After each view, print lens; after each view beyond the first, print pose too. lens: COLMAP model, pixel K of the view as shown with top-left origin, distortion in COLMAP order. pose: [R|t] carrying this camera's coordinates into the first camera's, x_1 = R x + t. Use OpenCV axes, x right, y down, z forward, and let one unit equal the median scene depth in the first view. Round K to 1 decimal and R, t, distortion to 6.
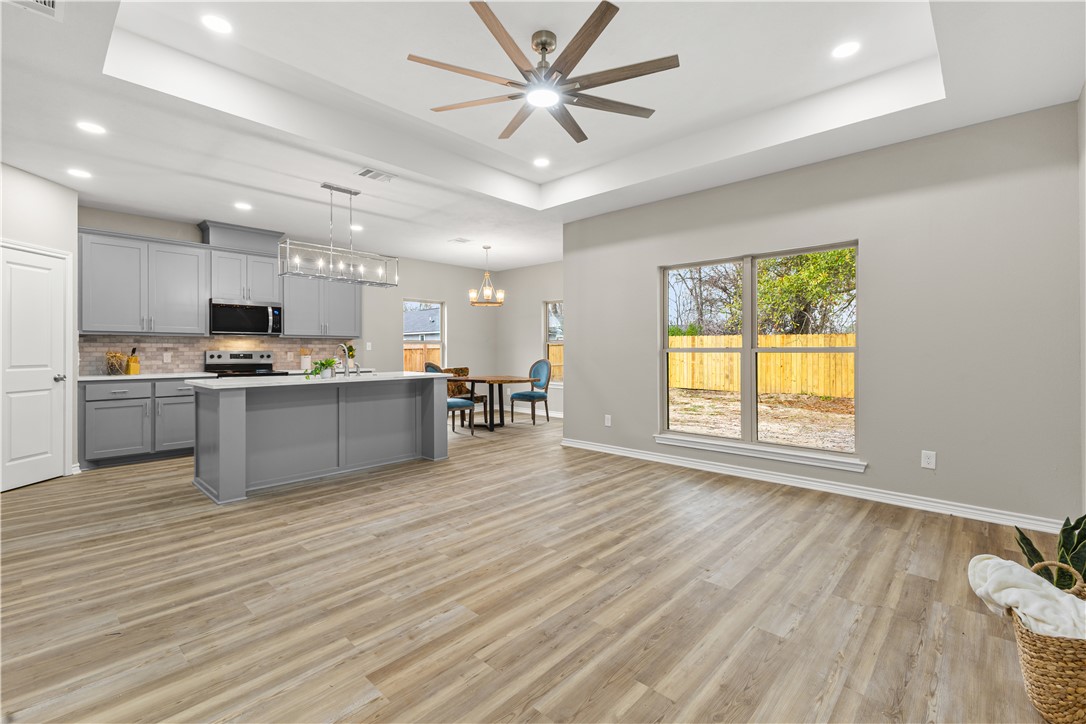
lens RADIAL K [[471.7, 0, 541.6], [0, 471.7, 349.4], [0, 0, 1]] dist [0.041861, -0.014162]
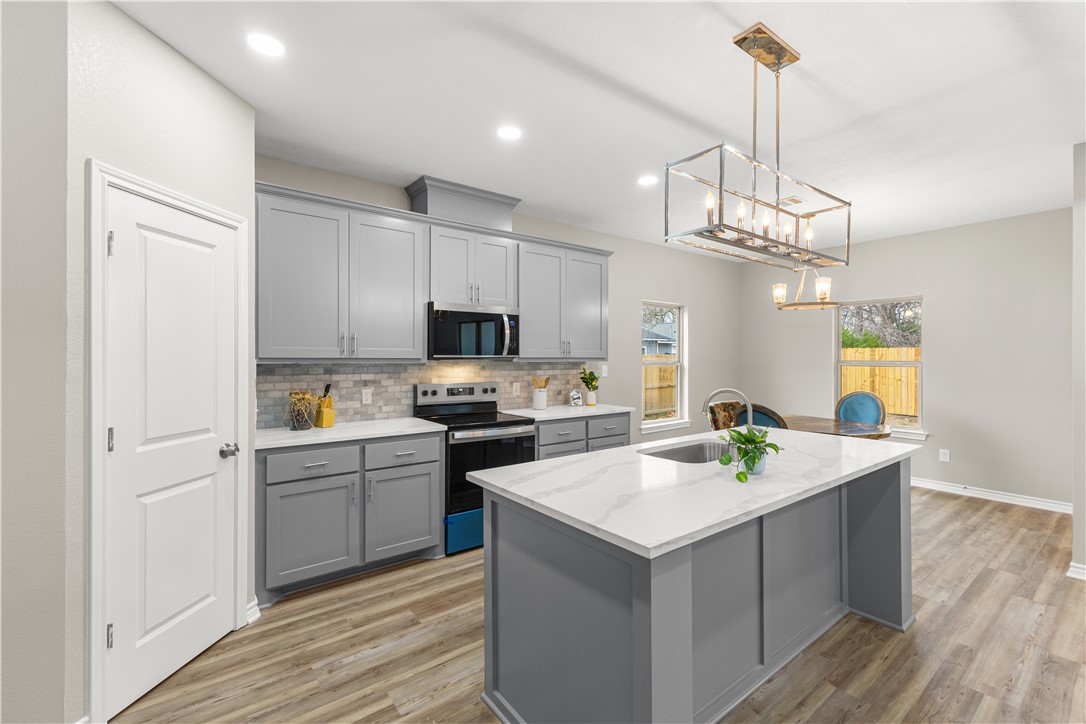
lens RADIAL K [[467.5, 0, 558.6], [0, 467.5, 358.1], [0, 0, 1]] dist [0.002048, 0.000484]
pose [[0.989918, -0.000036, -0.141644, -0.438587], [-0.000038, 1.000000, -0.000518, -0.032940], [0.141644, 0.000518, 0.989918, 0.422756]]
